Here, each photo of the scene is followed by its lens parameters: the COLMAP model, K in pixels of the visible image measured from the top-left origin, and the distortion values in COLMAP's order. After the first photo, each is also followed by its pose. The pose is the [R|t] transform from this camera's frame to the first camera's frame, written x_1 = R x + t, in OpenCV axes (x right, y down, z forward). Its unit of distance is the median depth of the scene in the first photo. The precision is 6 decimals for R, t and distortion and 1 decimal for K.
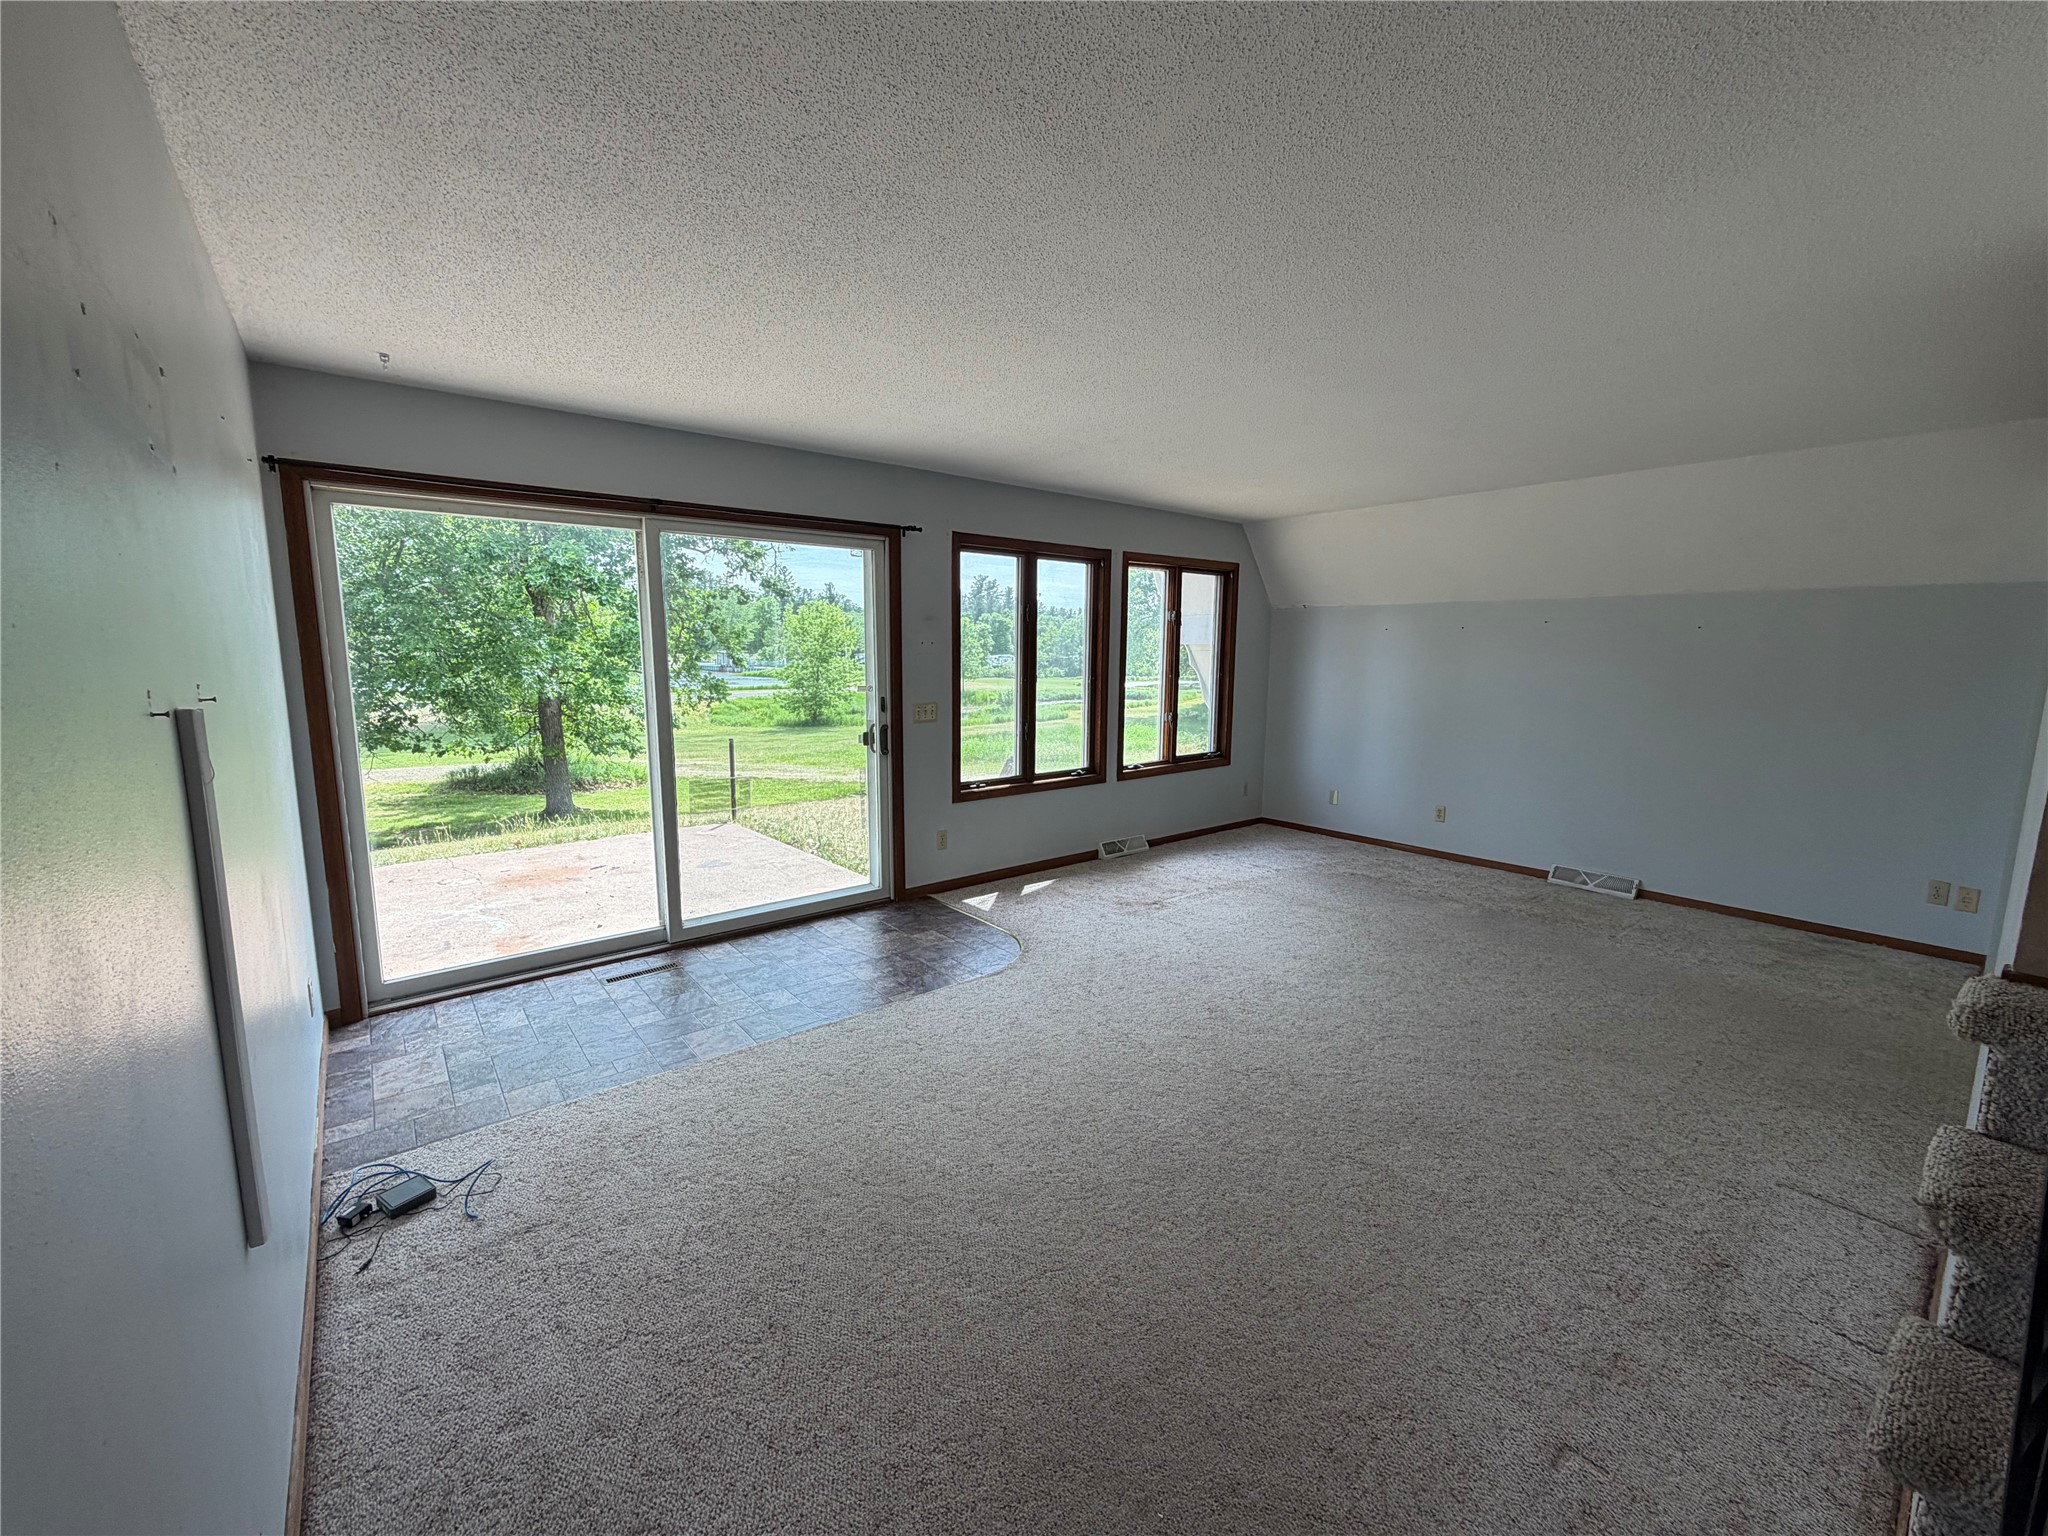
lens RADIAL K [[821.1, 0, 1019.0], [0, 821.1, 767.2], [0, 0, 1]] dist [-0.000848, -0.000032]
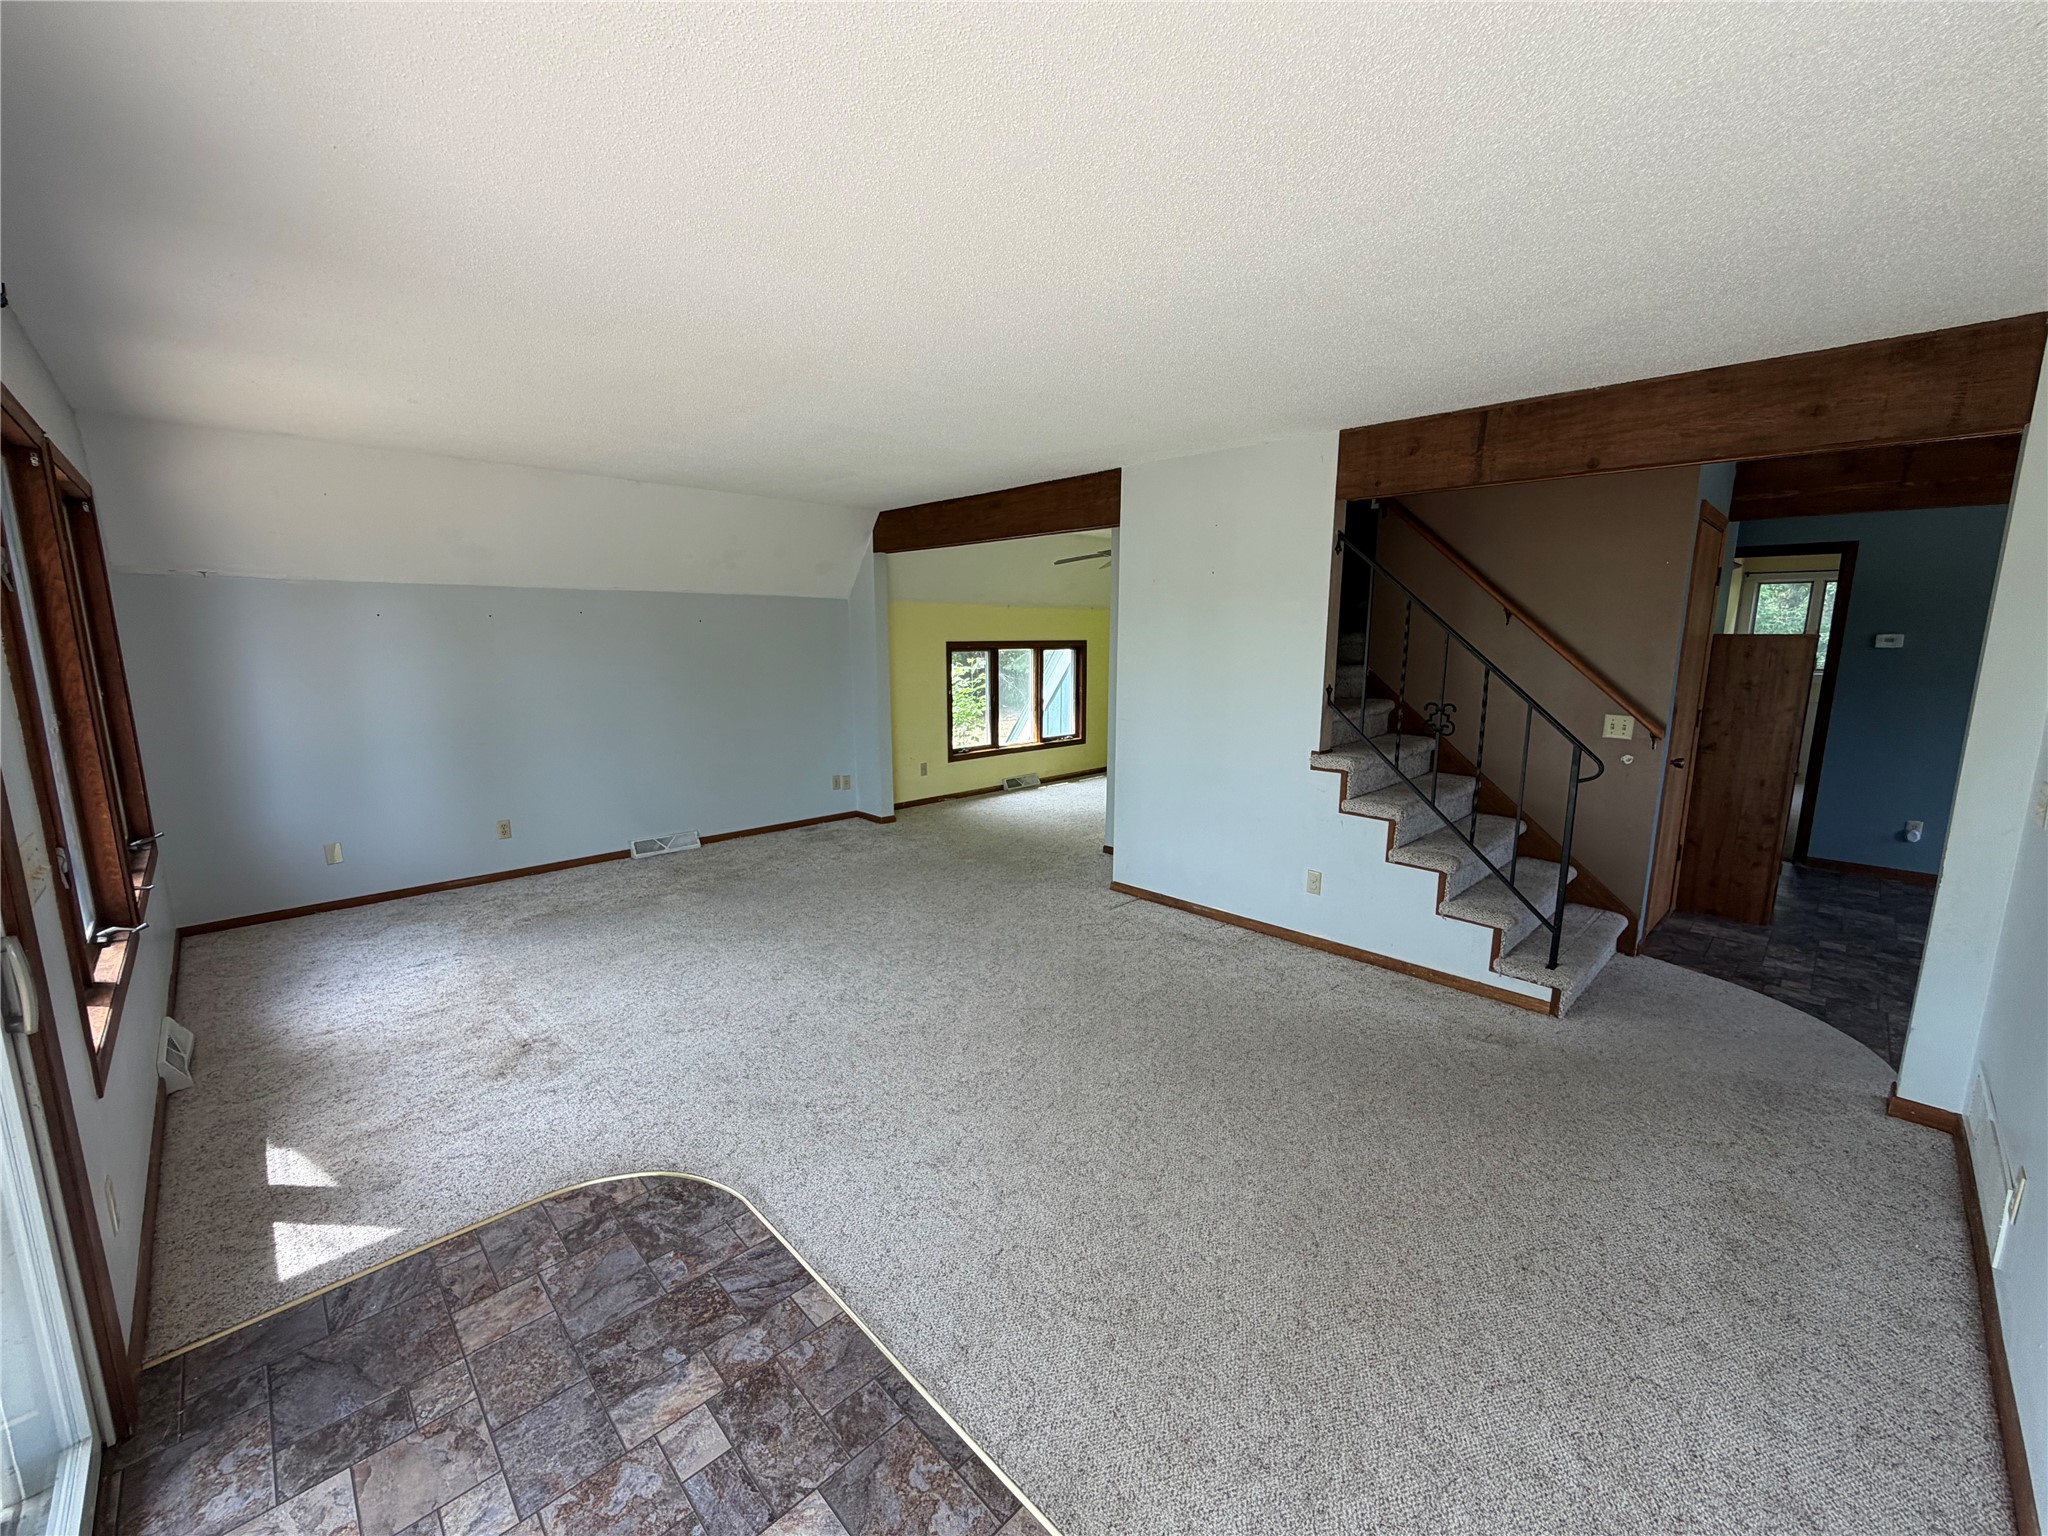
lens RADIAL K [[821.1, 0, 1011.5], [0, 821.1, 766.4], [0, 0, 1]] dist [-0.000848, -0.000032]
pose [[-0.093328, -0.170005, 0.981014, -0.465986], [0.137625, 0.973653, 0.181822, -0.113409], [-0.986078, 0.151981, -0.067472, 0.631774]]
